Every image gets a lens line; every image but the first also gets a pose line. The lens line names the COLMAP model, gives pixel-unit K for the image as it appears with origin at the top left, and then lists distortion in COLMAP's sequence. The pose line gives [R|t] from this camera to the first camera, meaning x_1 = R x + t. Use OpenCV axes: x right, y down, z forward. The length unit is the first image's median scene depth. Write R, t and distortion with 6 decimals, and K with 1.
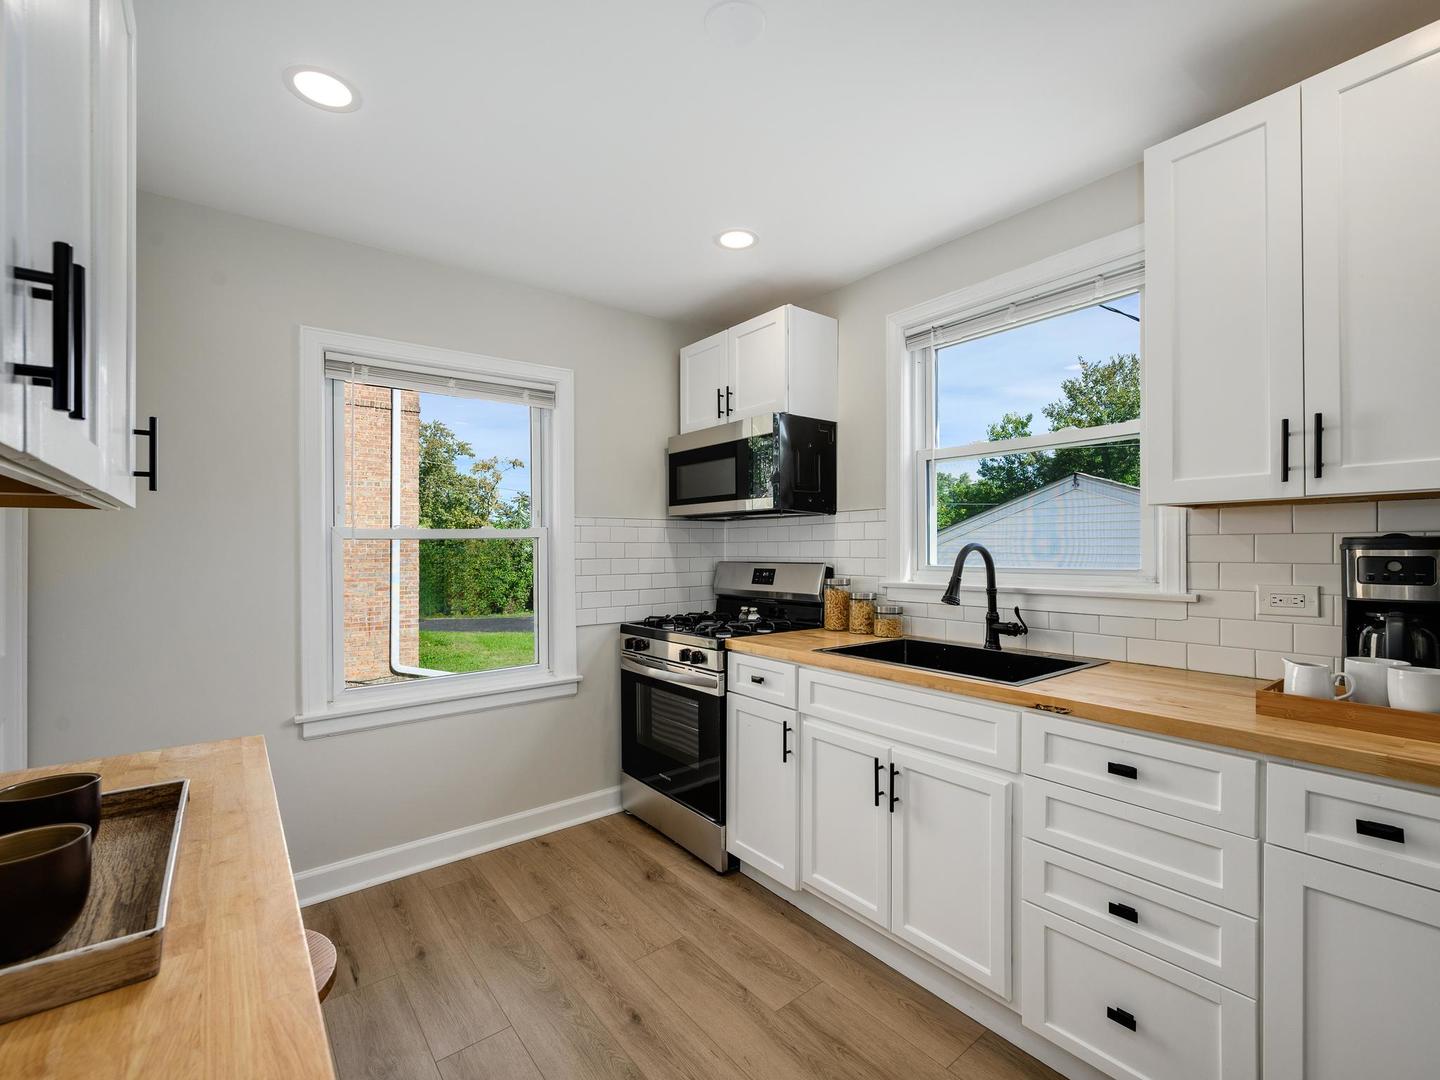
lens RADIAL K [[637.1, 0, 725.6], [0, 637.1, 541.4], [0, 0, 1]] dist [-0.000935, 0.000089]
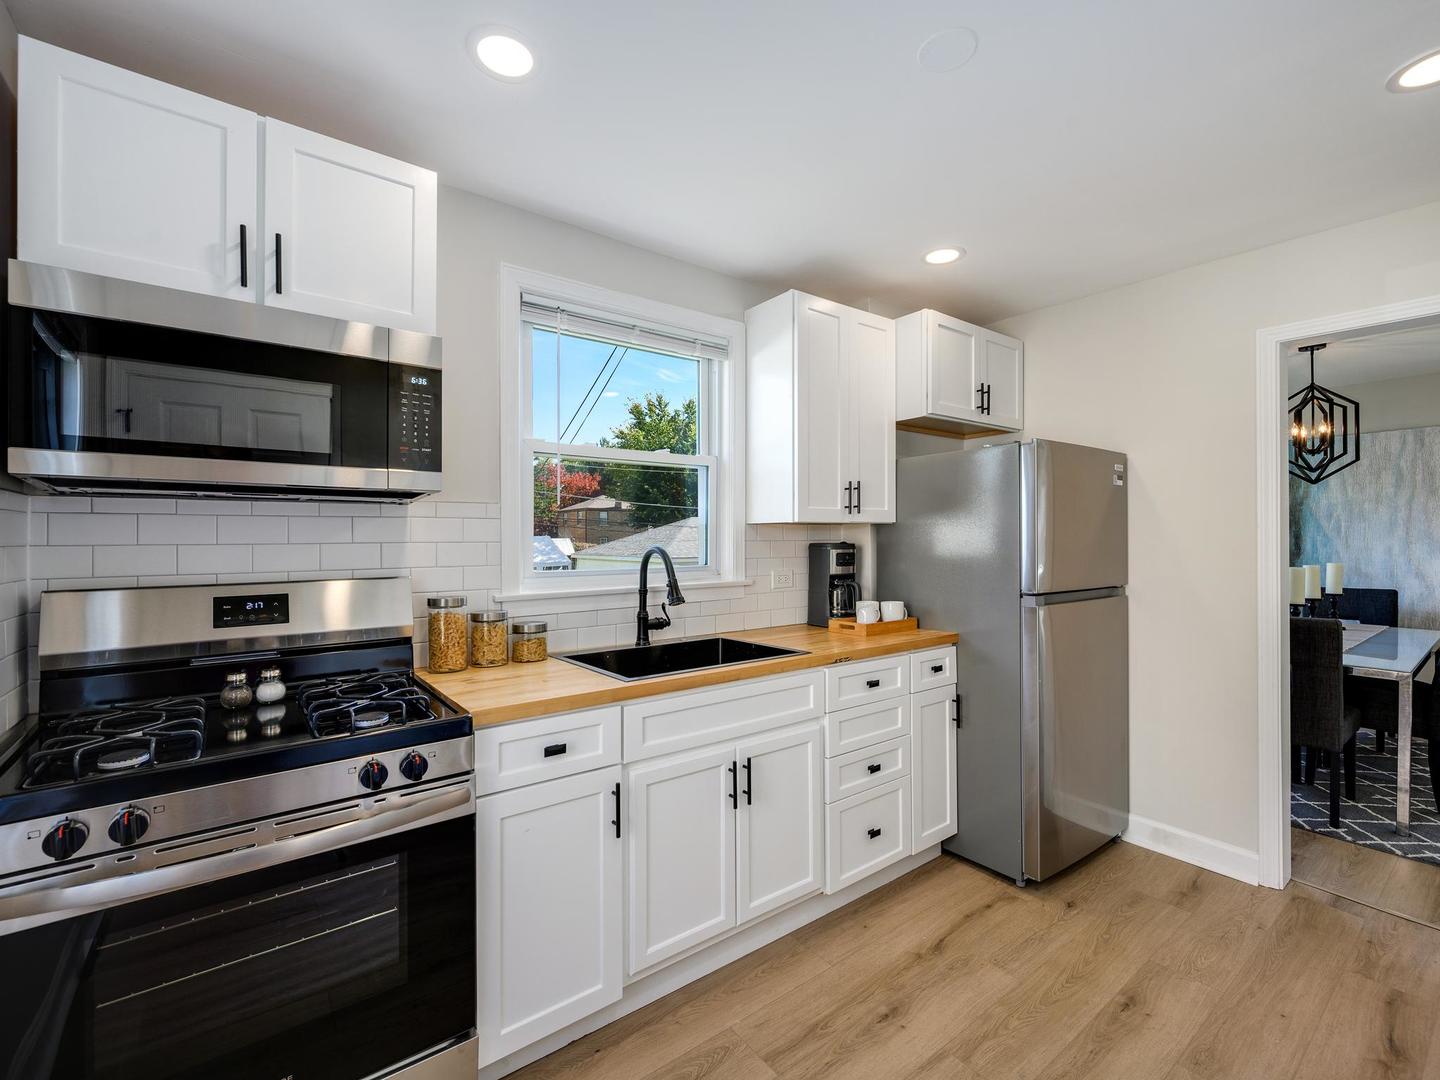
lens RADIAL K [[637.1, 0, 725.6], [0, 637.1, 541.4], [0, 0, 1]] dist [-0.000935, 0.000089]
pose [[0.018352, 0.005280, 0.999818, -0.670469], [-0.003014, 0.999982, -0.005226, -0.000548], [-0.999827, -0.002918, 0.018368, 0.871724]]
